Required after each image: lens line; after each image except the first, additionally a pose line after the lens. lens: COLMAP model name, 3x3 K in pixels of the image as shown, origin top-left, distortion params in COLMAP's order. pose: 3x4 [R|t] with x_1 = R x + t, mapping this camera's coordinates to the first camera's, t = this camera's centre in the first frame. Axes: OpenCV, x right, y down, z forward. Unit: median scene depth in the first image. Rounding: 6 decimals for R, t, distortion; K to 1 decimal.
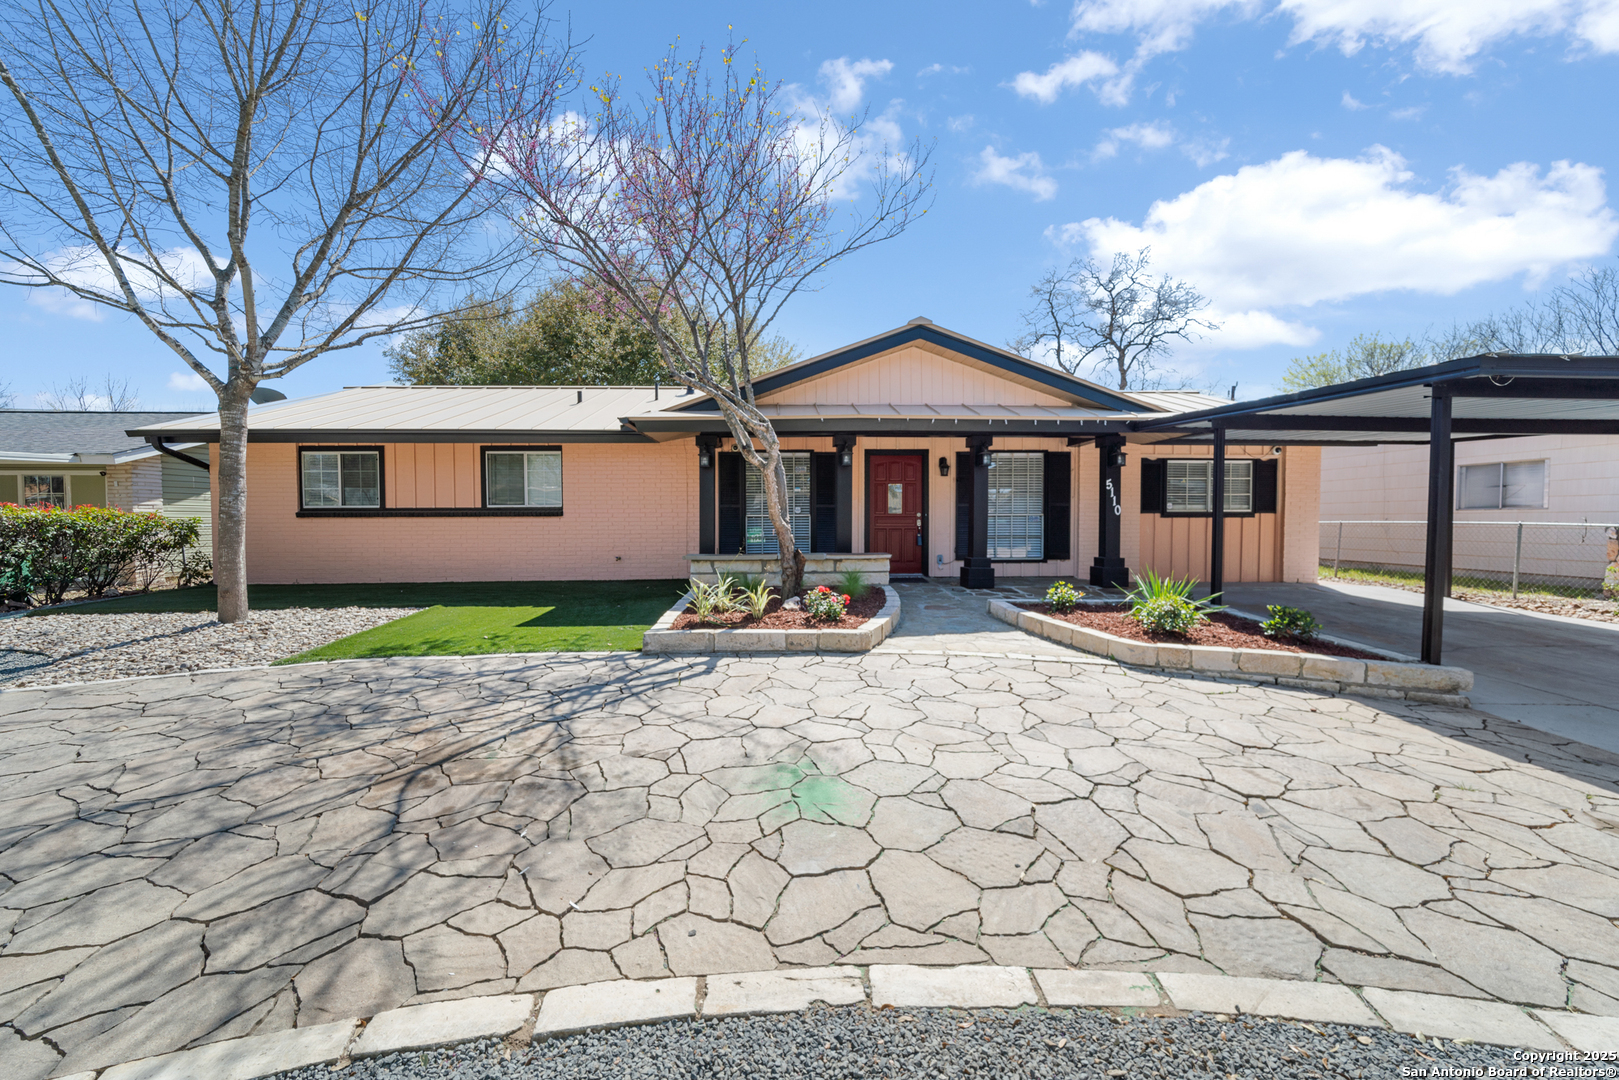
lens RADIAL K [[614.5, 0, 809.5], [0, 614.5, 540.0], [0, 0, 1]] dist [0.000018, 0.000013]
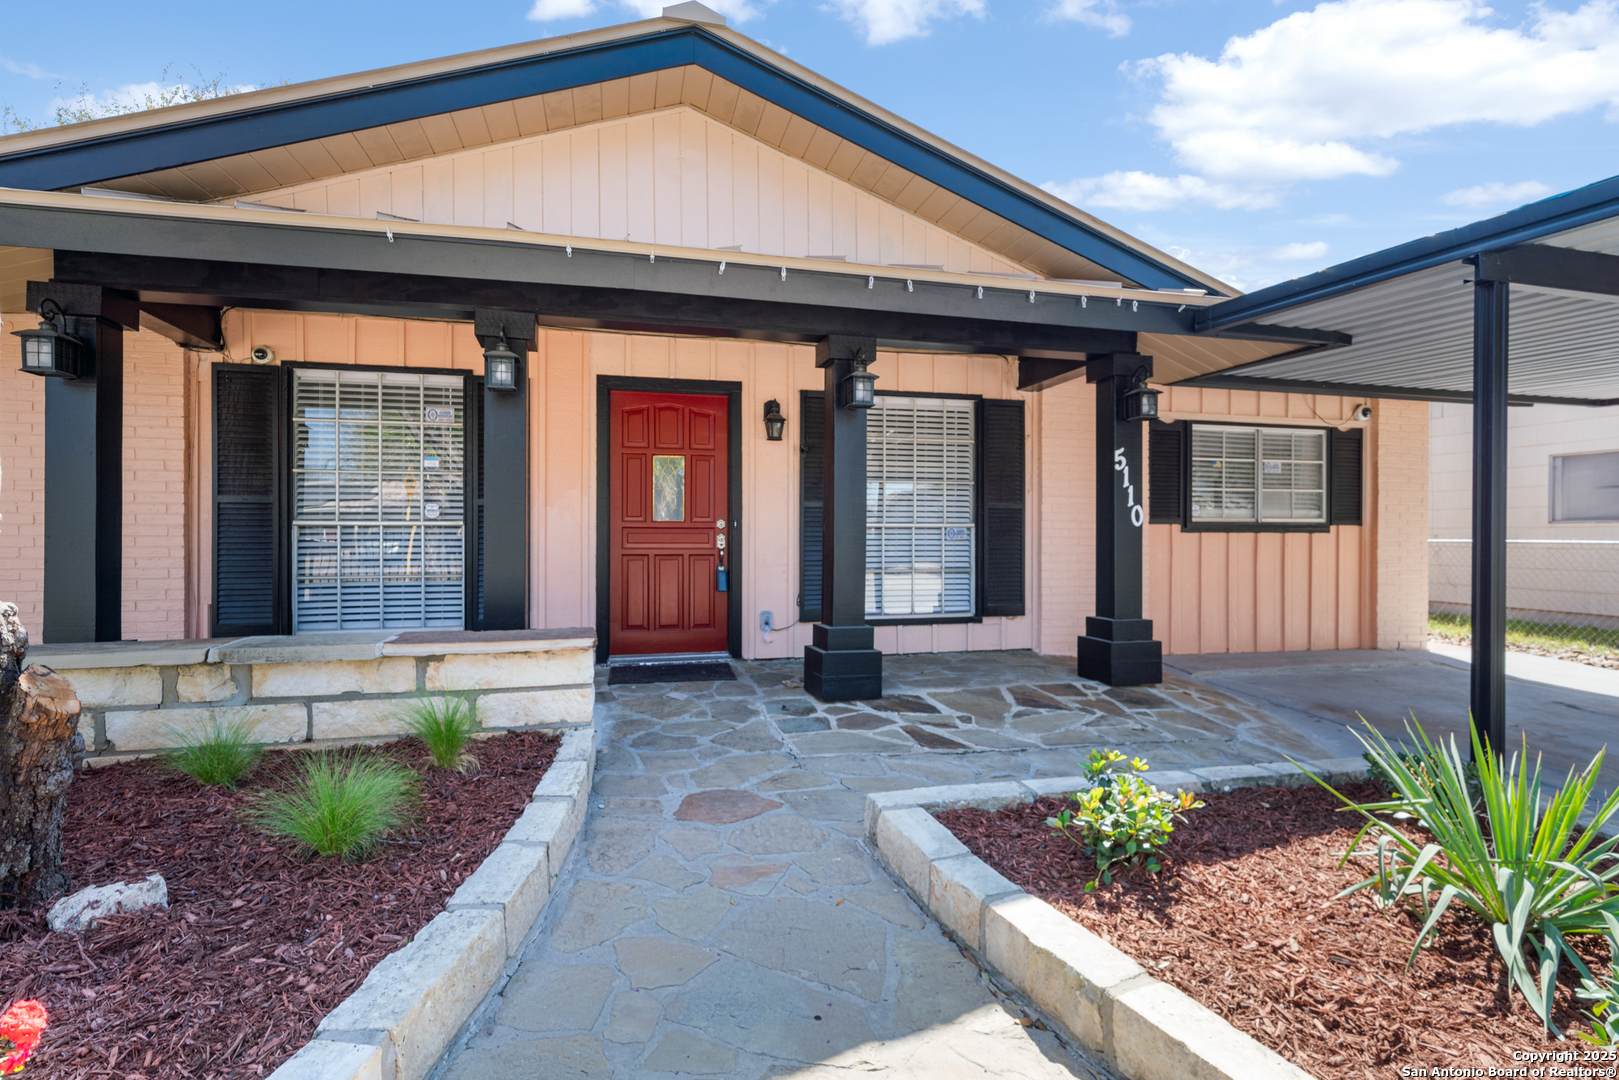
lens RADIAL K [[730.2, 0, 809.5], [0, 730.2, 540.0], [0, 0, 1]] dist [-0.015927, 0.000031]
pose [[0.978687, 0.002549, 0.205344, 0.132083], [0.002417, 0.999711, -0.023930, -0.015995], [-0.205345, 0.023917, 0.978397, 0.458295]]
